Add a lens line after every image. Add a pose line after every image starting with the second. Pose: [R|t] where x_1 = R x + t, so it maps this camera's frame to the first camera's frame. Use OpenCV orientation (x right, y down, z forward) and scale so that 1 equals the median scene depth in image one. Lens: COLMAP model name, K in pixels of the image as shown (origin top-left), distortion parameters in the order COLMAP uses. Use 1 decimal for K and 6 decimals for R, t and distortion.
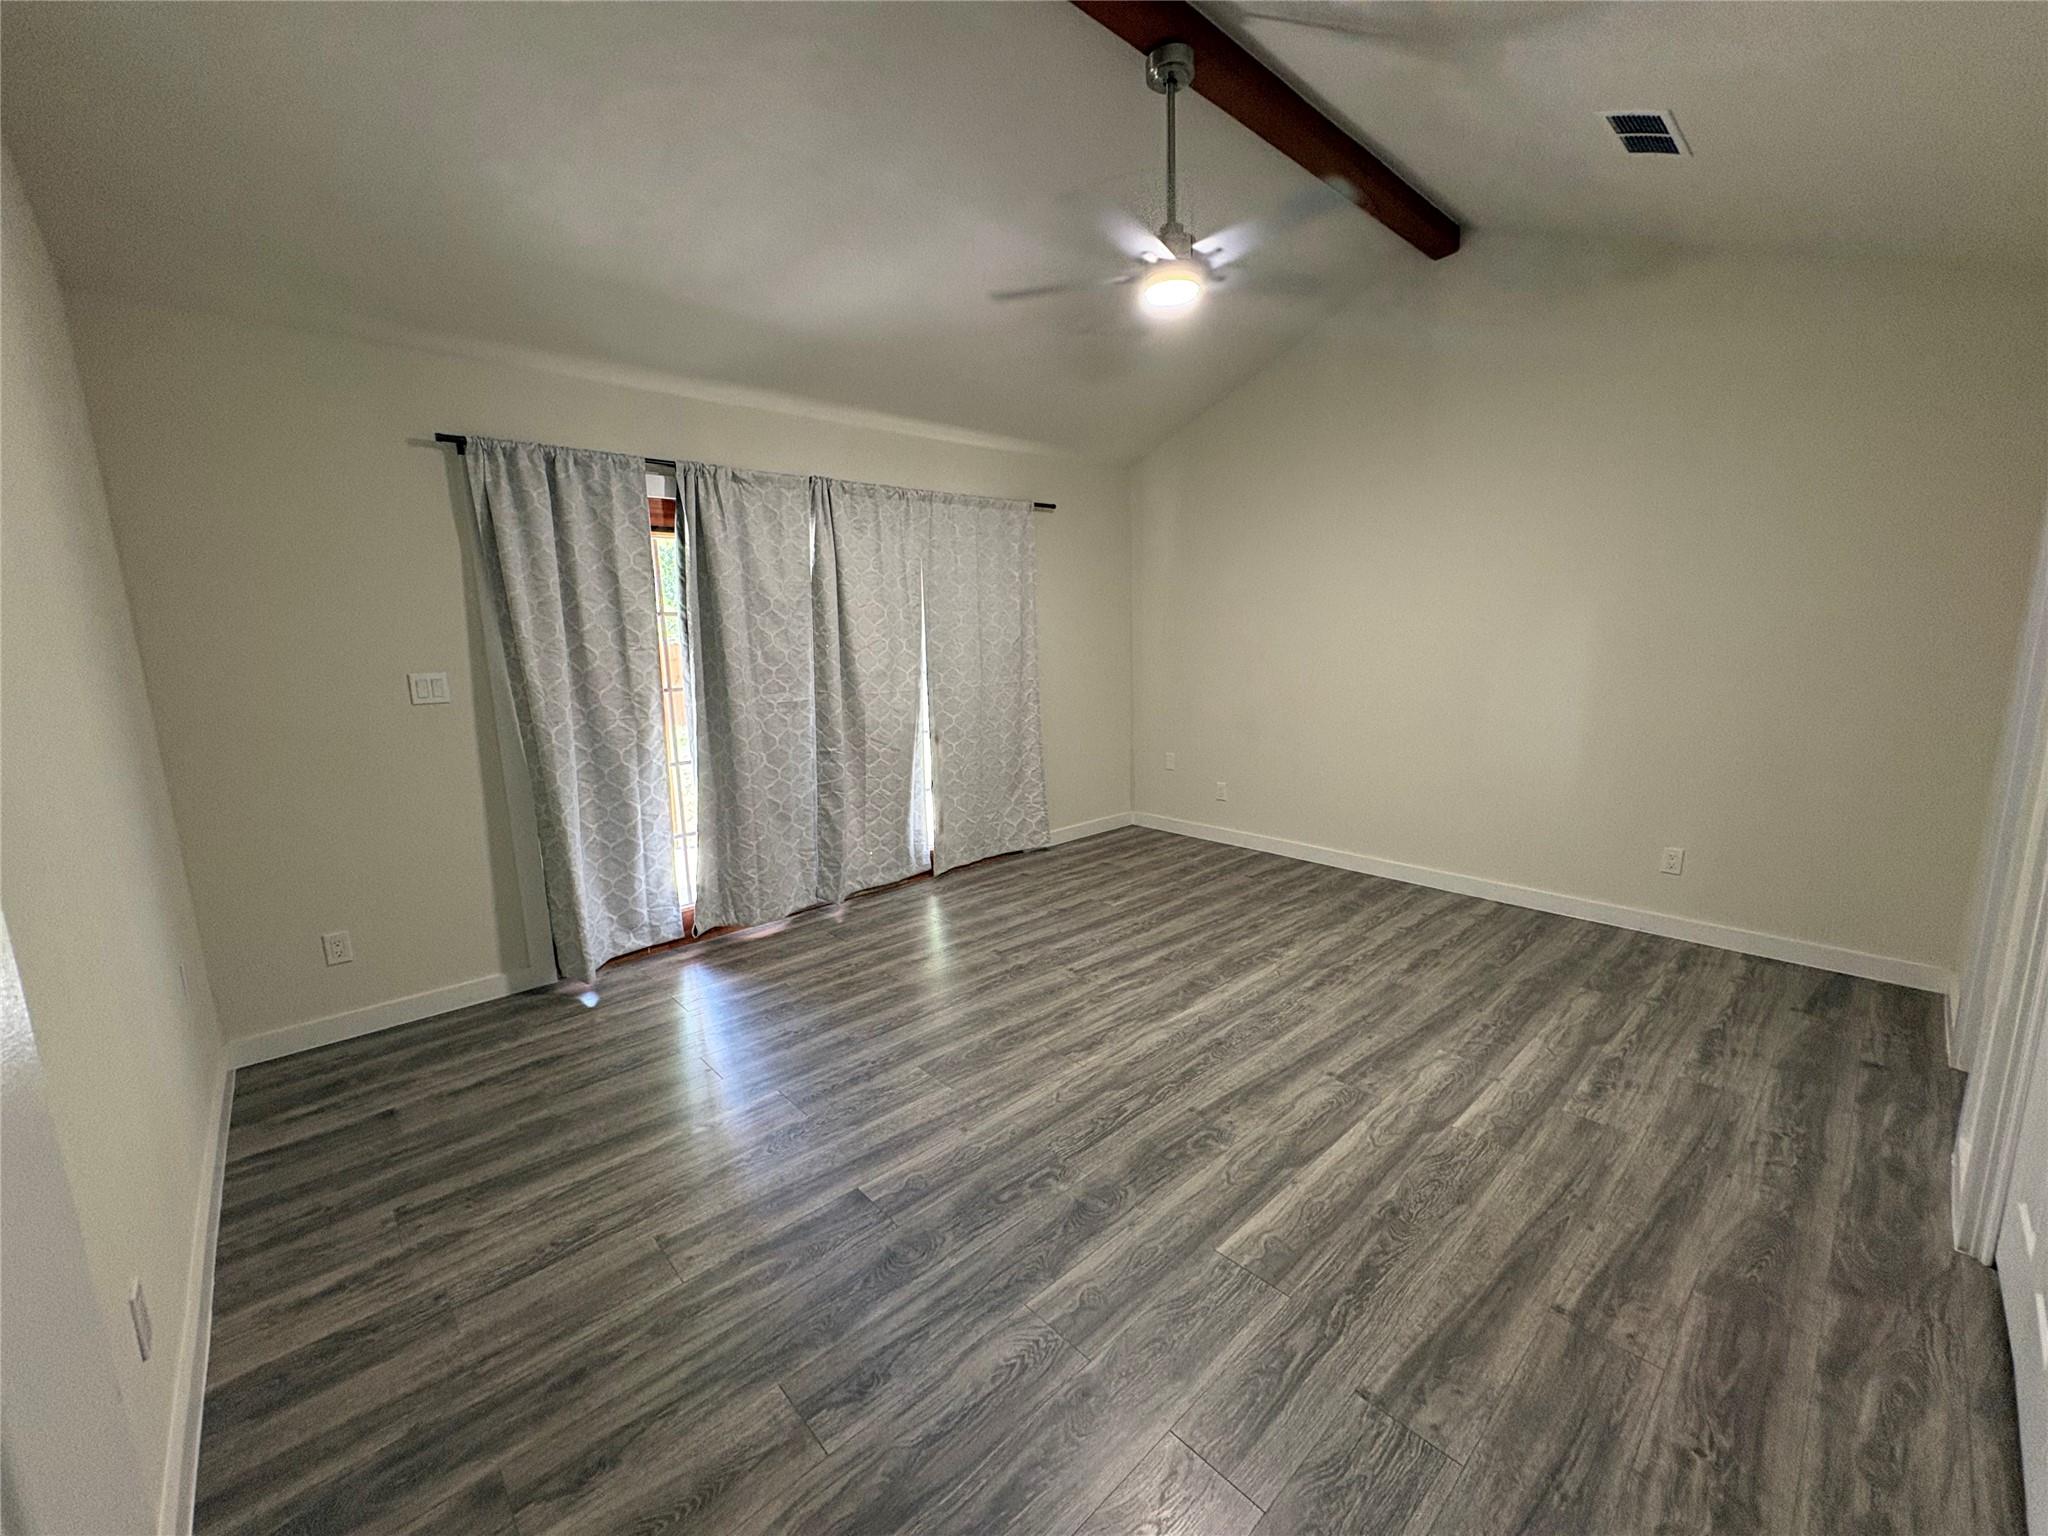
lens RADIAL K [[816.0, 0, 1020.6], [0, 816.0, 770.9], [0, 0, 1]] dist [0.000686, 0.000840]
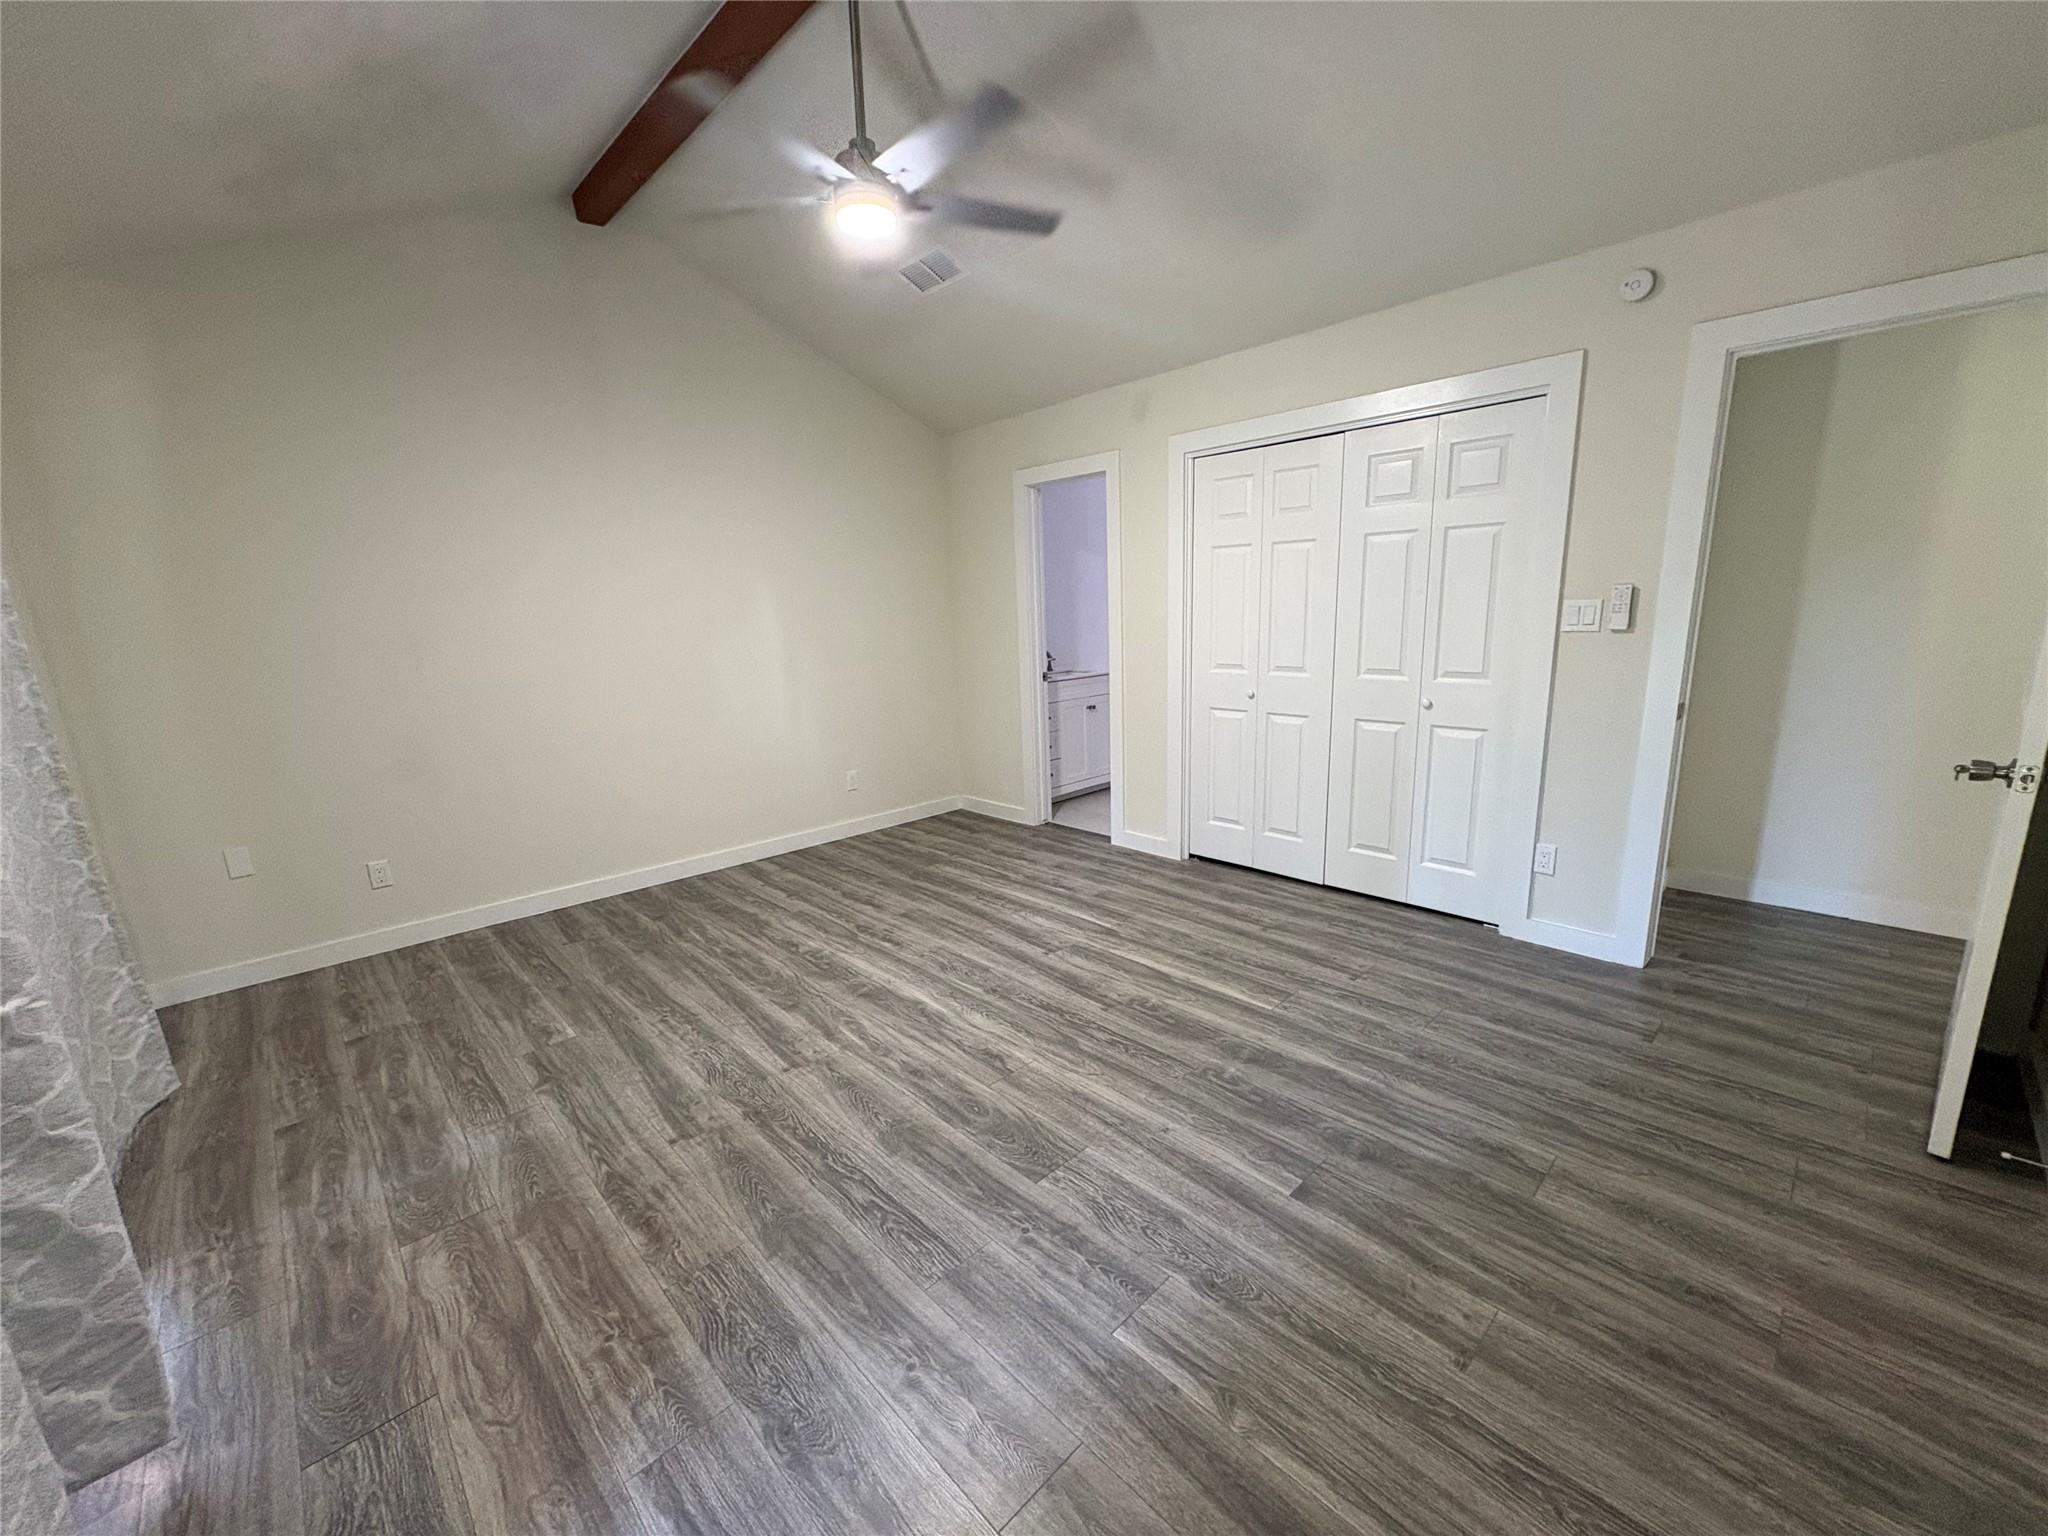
lens RADIAL K [[816.0, 0, 1020.6], [0, 816.0, 770.9], [0, 0, 1]] dist [0.000686, 0.000840]
pose [[-0.024614, -0.178419, 0.983647, -0.742149], [0.205242, 0.962083, 0.179644, -0.125552], [-0.978402, 0.206307, 0.012938, 0.875913]]
